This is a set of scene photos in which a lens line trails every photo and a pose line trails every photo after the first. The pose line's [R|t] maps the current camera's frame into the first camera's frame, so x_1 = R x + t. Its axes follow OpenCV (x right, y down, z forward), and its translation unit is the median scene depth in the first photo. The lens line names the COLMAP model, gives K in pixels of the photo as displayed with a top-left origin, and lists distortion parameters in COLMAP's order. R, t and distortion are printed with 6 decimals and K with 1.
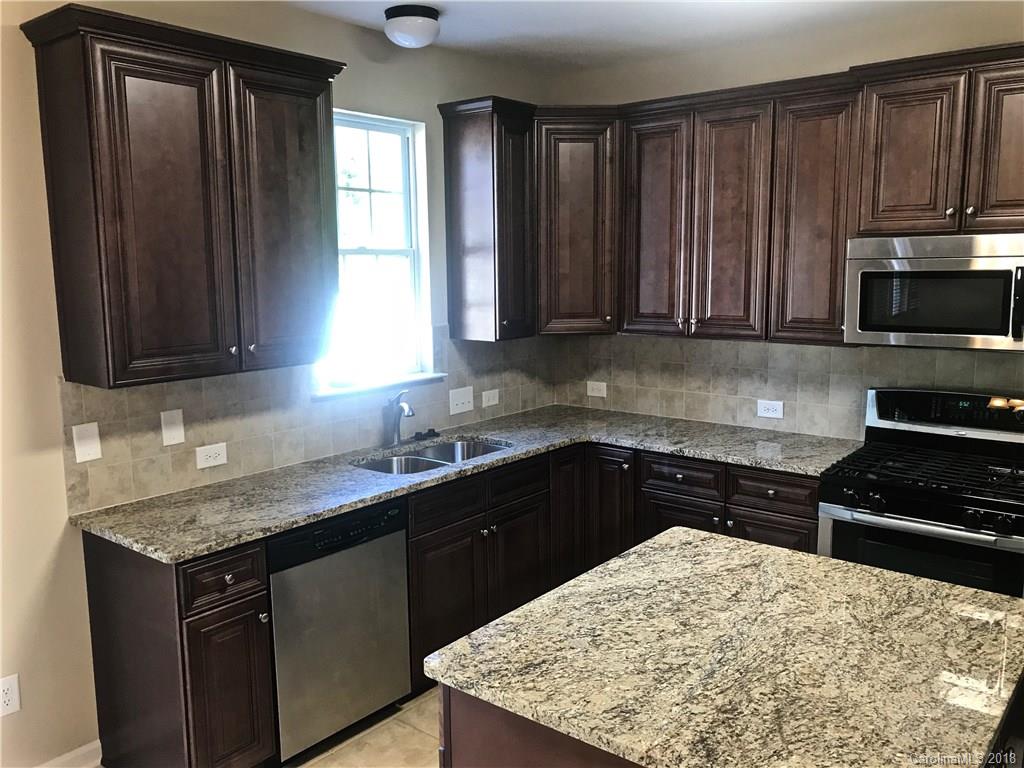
lens RADIAL K [[842.7, 0, 498.4], [0, 842.7, 385.8], [0, 0, 1]] dist [0.065210, -0.098188]
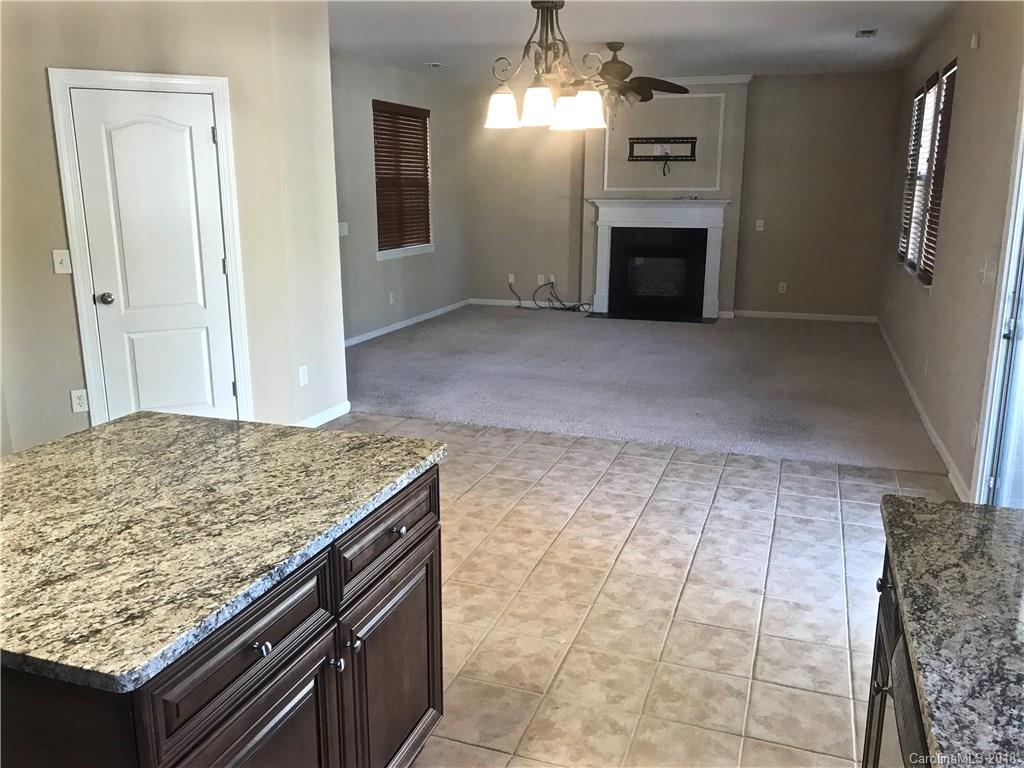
lens RADIAL K [[848.8, 0, 512.0], [0, 848.8, 384.0], [0, 0, 1]] dist [-0.001100, 0.012688]
pose [[-0.935270, 0.094547, -0.341073, 0.132045], [-0.041614, 0.927601, 0.371248, -0.121520], [0.351480, 0.361411, -0.863623, 1.157630]]
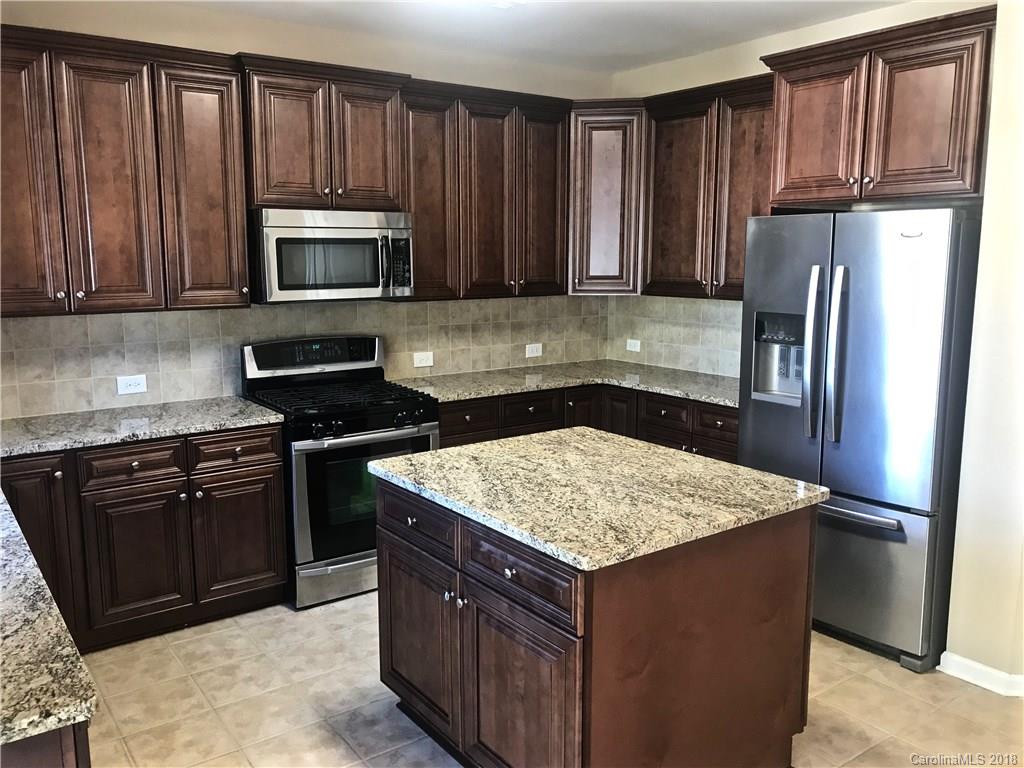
lens RADIAL K [[842.7, 0, 498.4], [0, 842.7, 385.8], [0, 0, 1]] dist [0.065210, -0.098188]
pose [[0.258655, -0.143435, 0.955261, -0.638200], [0.145517, 0.983415, 0.108260, -0.019403], [-0.954946, 0.111005, 0.275237, 0.437291]]
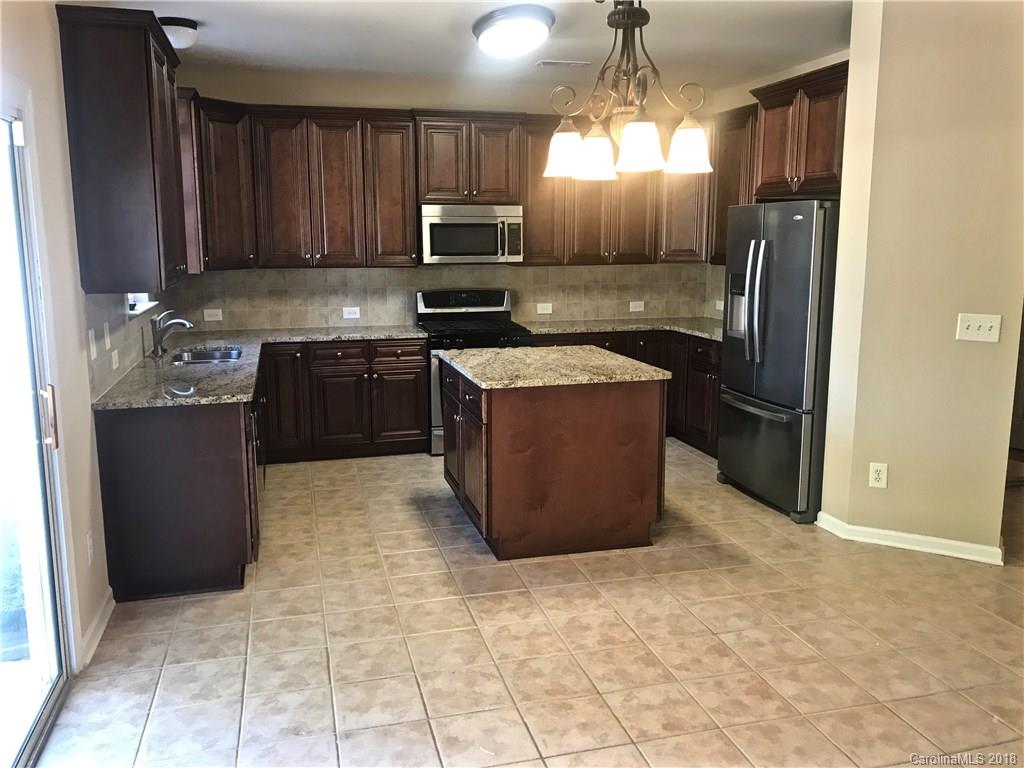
lens RADIAL K [[833.0, 0, 492.6], [0, 833.0, 383.6], [0, 0, 1]] dist [0.199232, -0.565101]
pose [[0.590413, -0.132181, 0.796204, -1.025500], [0.118207, 0.990022, 0.076703, 0.089720], [-0.798398, 0.048830, 0.600147, -0.192590]]
